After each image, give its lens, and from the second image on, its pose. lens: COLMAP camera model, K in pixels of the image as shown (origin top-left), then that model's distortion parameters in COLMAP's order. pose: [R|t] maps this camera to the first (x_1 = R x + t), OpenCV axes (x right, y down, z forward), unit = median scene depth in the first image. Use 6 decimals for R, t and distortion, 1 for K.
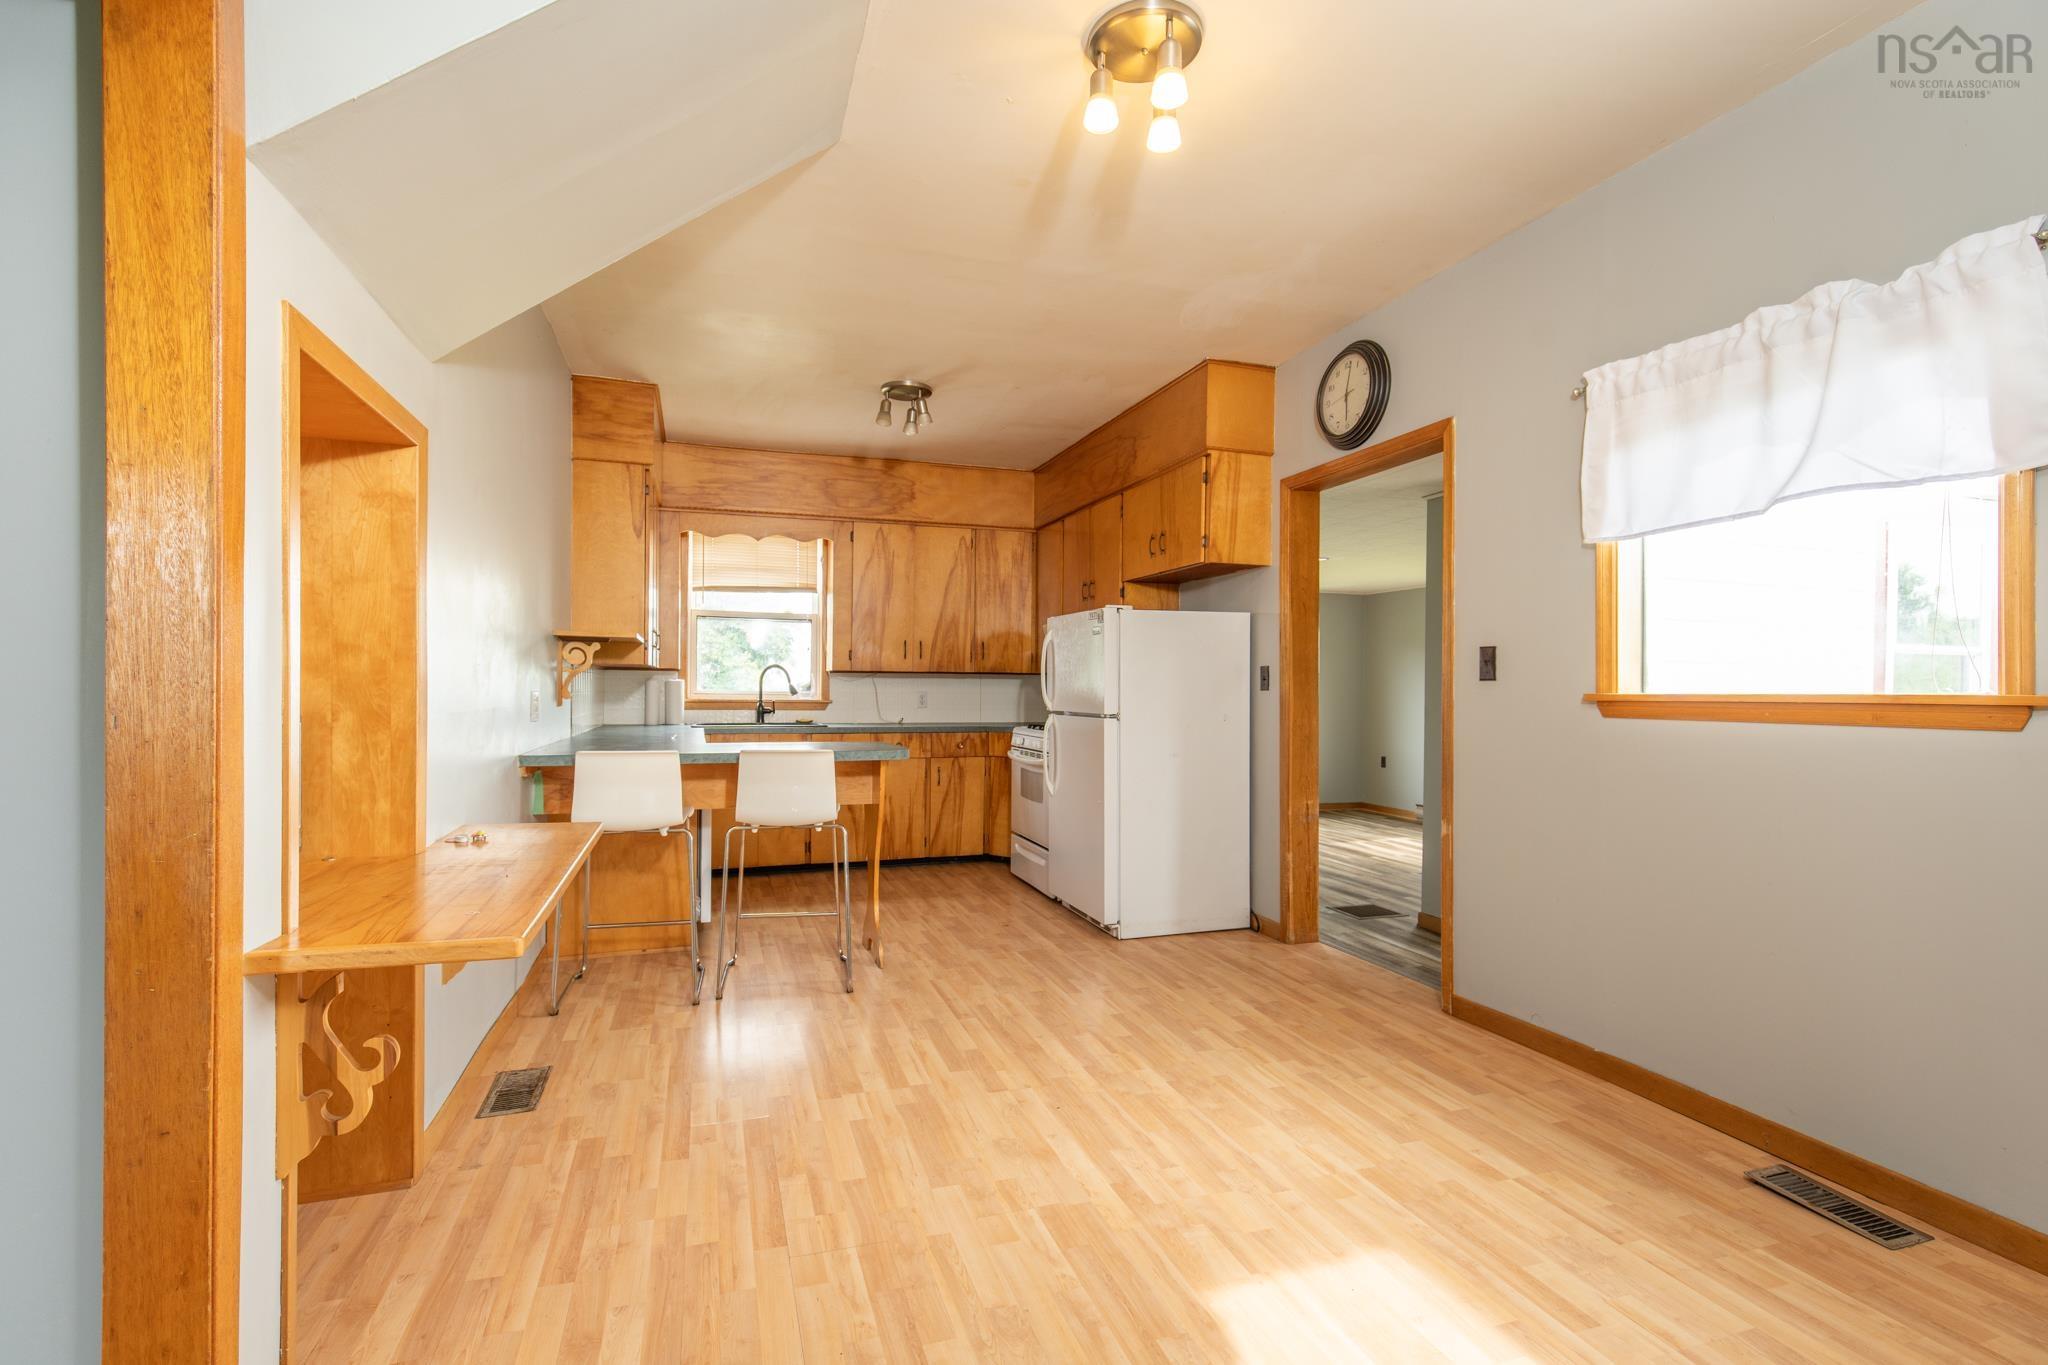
lens RADIAL K [[927.2, 0, 1026.7], [0, 927.2, 702.6], [0, 0, 1]] dist [0.008901, -0.002123]
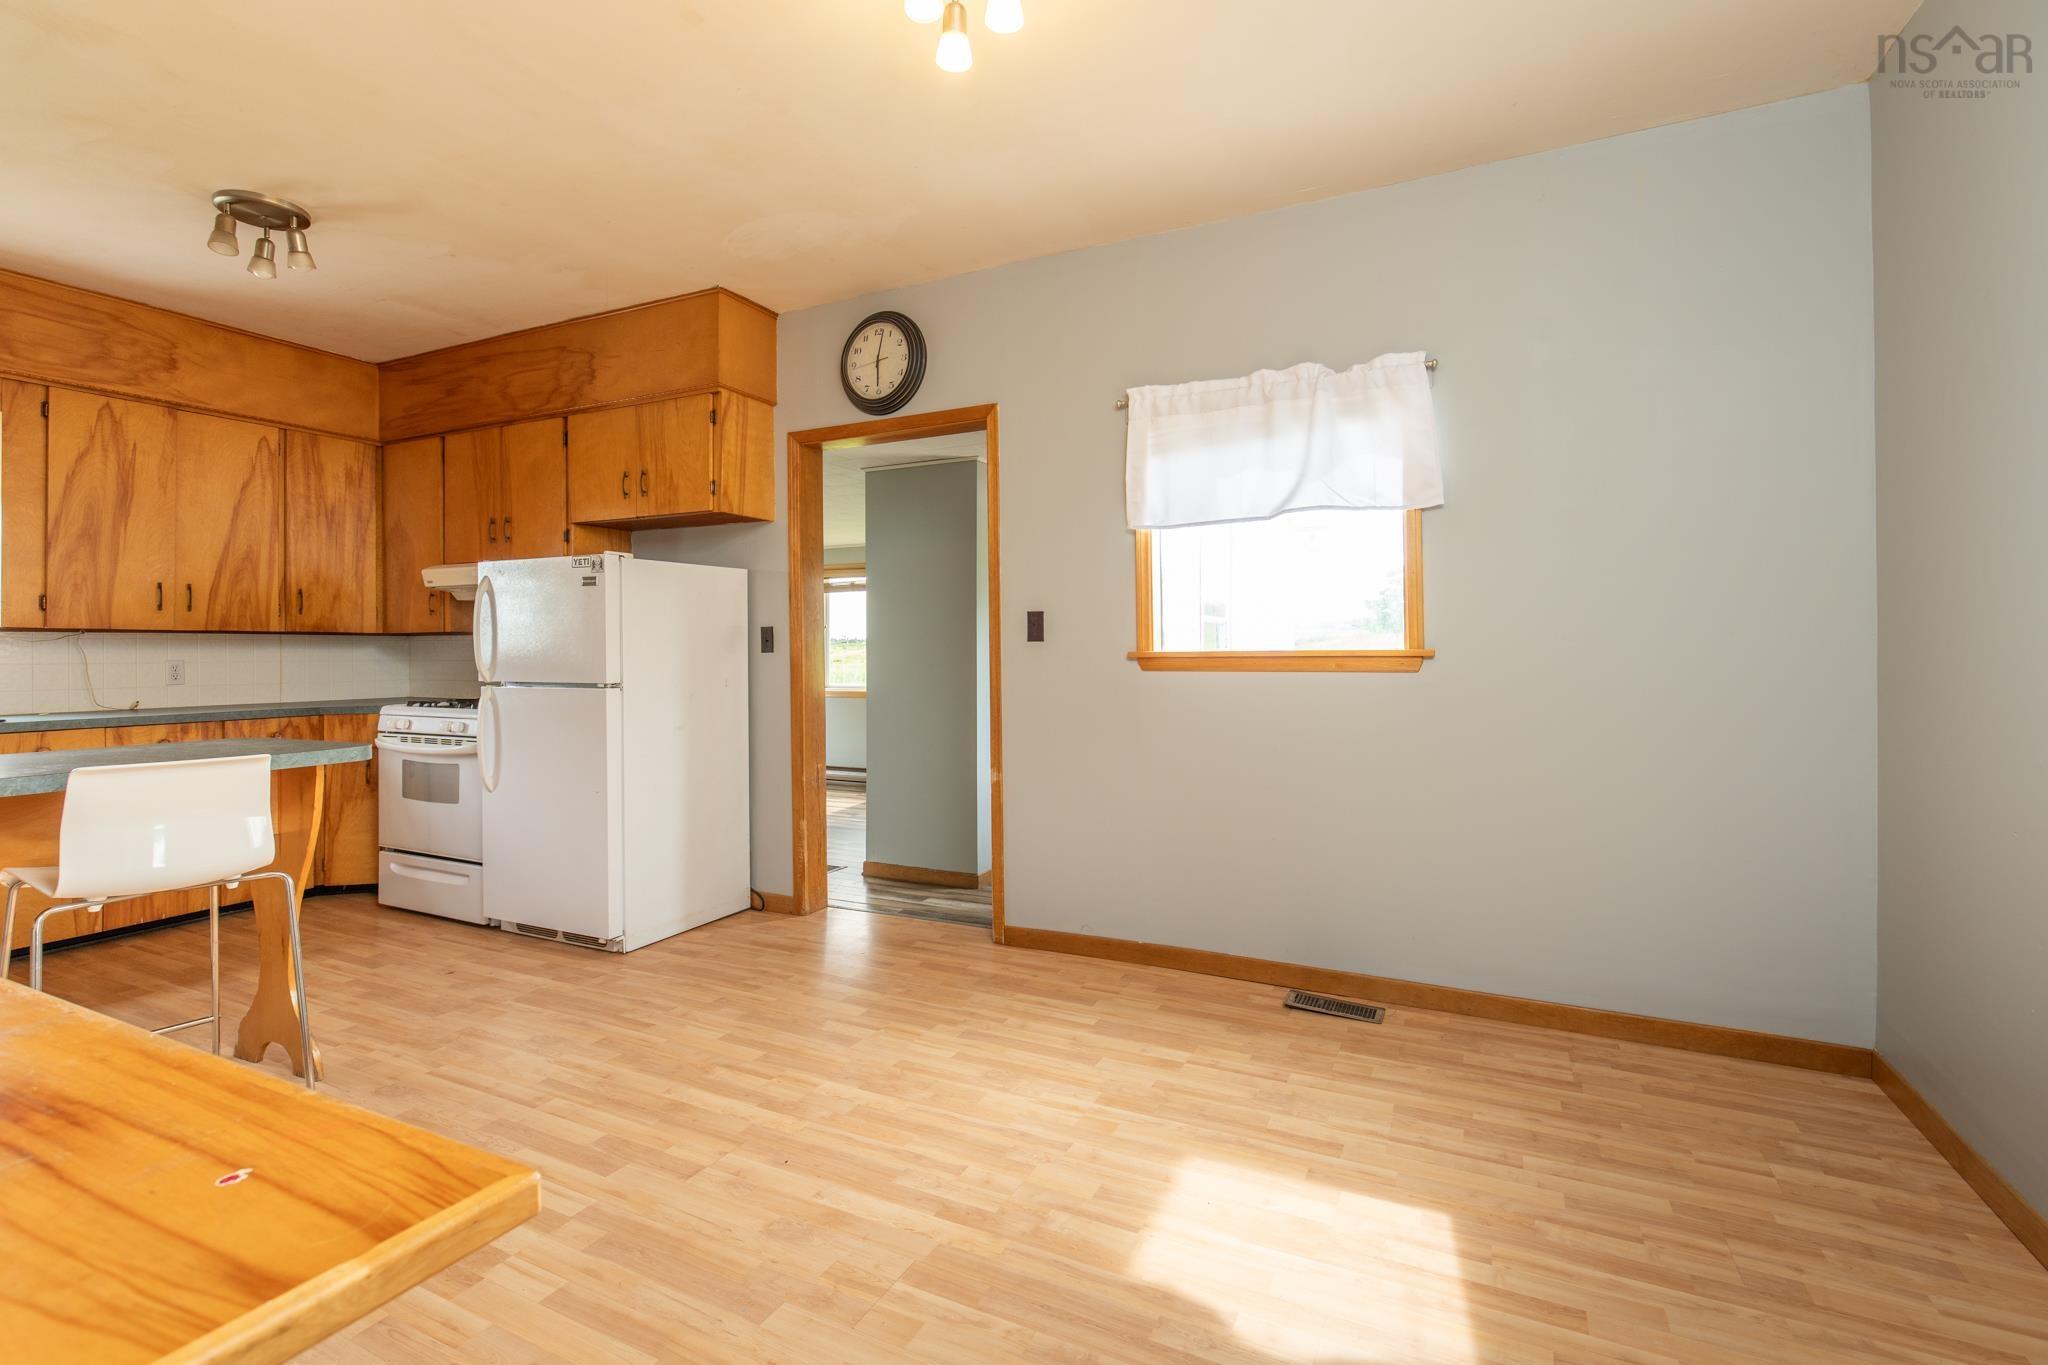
lens RADIAL K [[927.2, 0, 1013.1], [0, 927.2, 651.7], [0, 0, 1]] dist [0.008901, -0.002123]
pose [[0.712311, -0.010553, 0.701785, -0.306305], [0.019705, 0.999794, -0.004966, -0.005738], [-0.701588, 0.017366, 0.712372, 0.204181]]
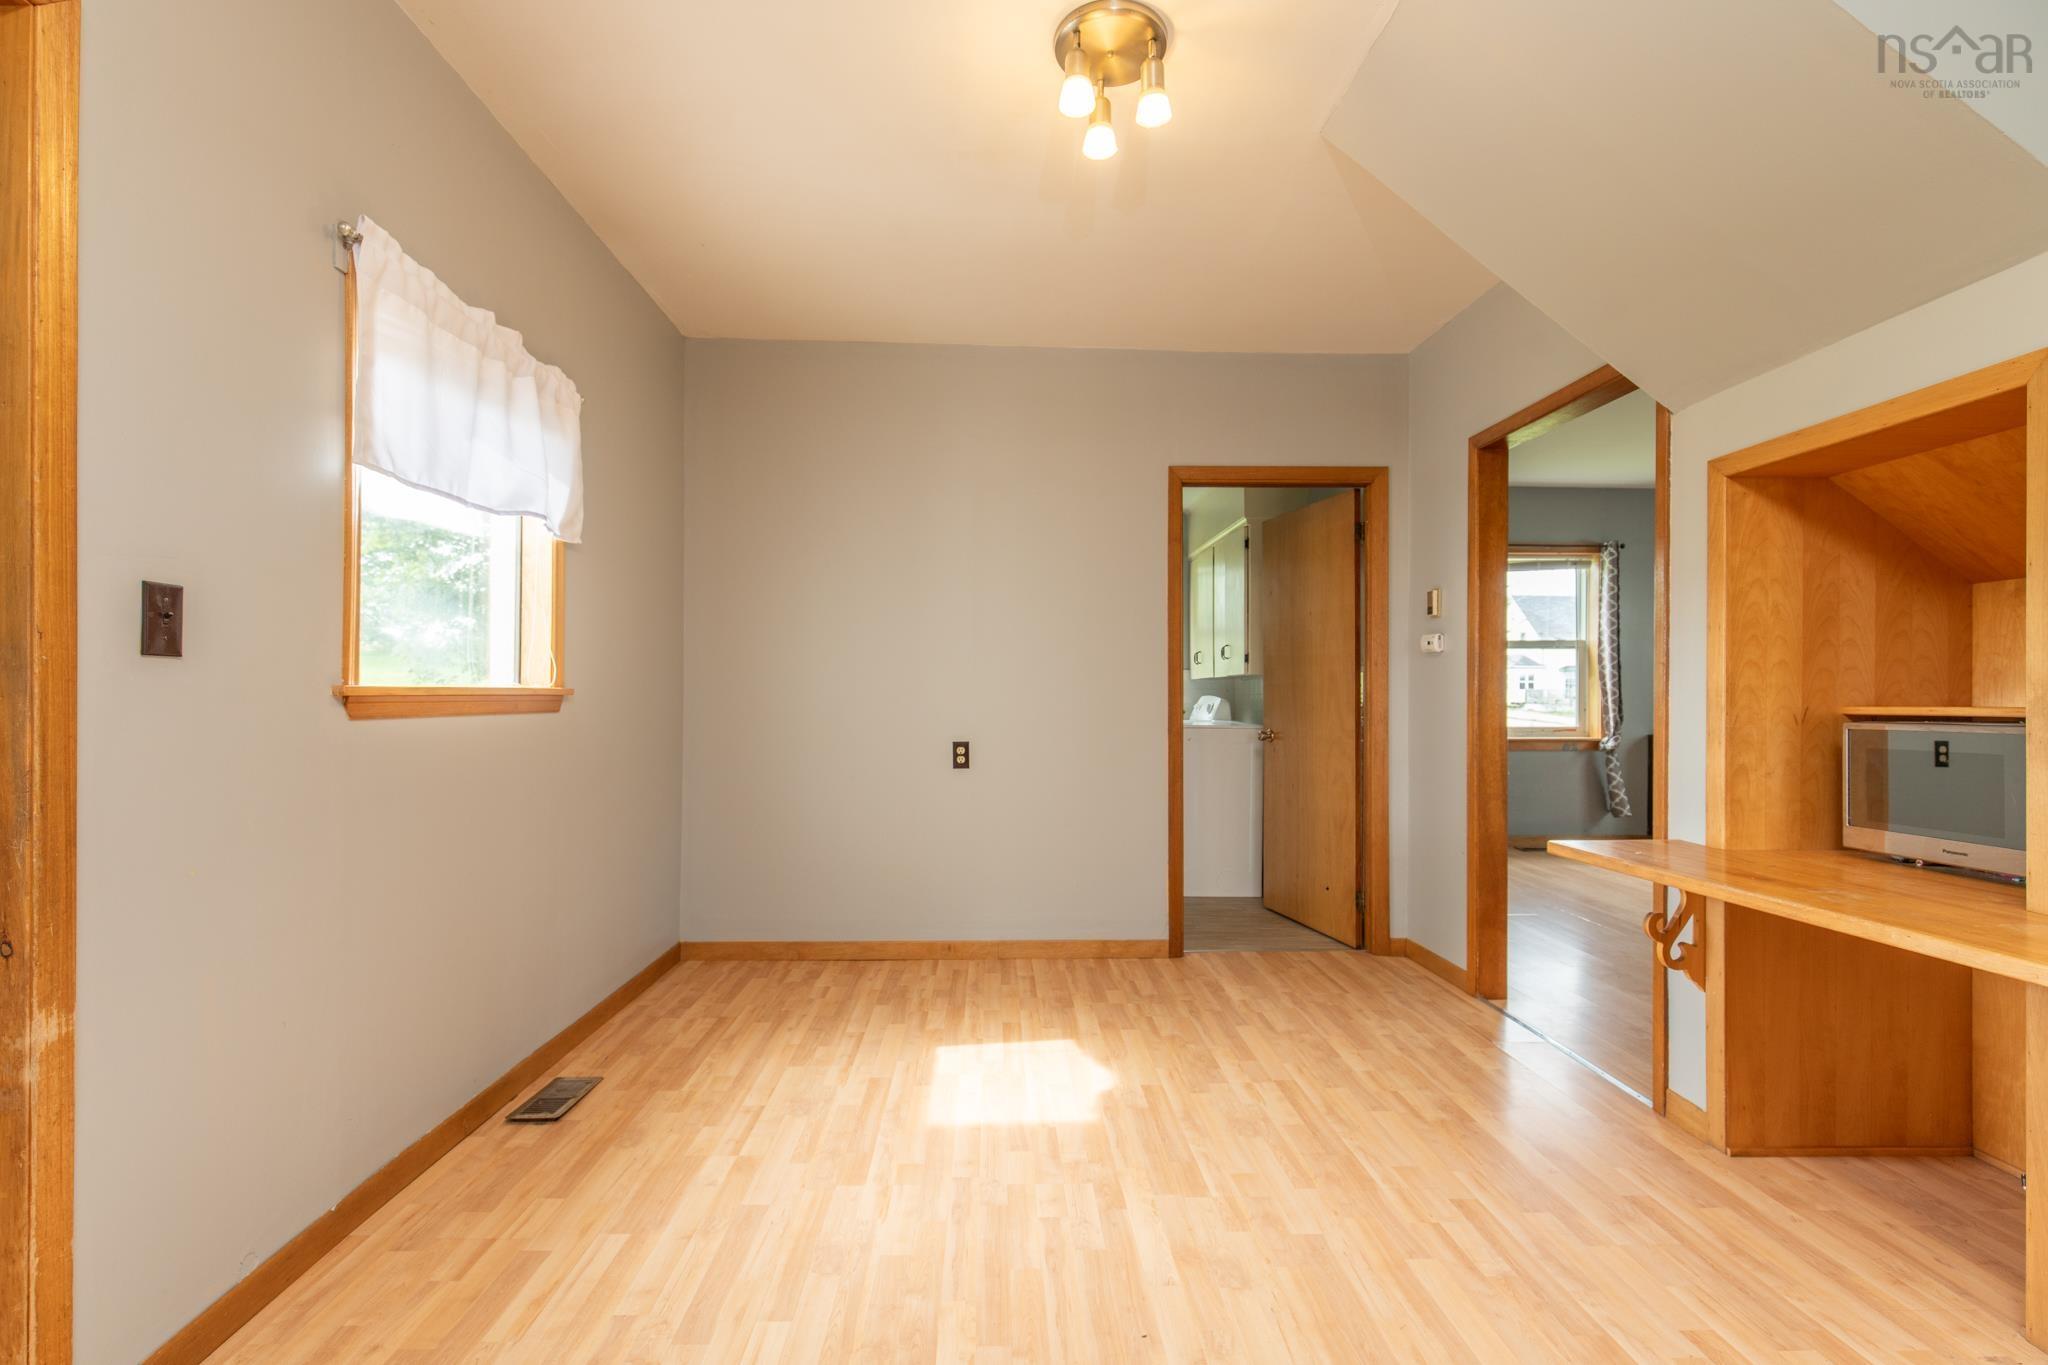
lens RADIAL K [[927.2, 0, 1009.1], [0, 927.2, 690.8], [0, 0, 1]] dist [0.008901, -0.002123]
pose [[-0.951568, -0.010506, 0.307260, -0.054636], [-0.007603, 0.999914, 0.010644, -0.014201], [-0.307345, 0.007792, -0.951566, 1.267368]]
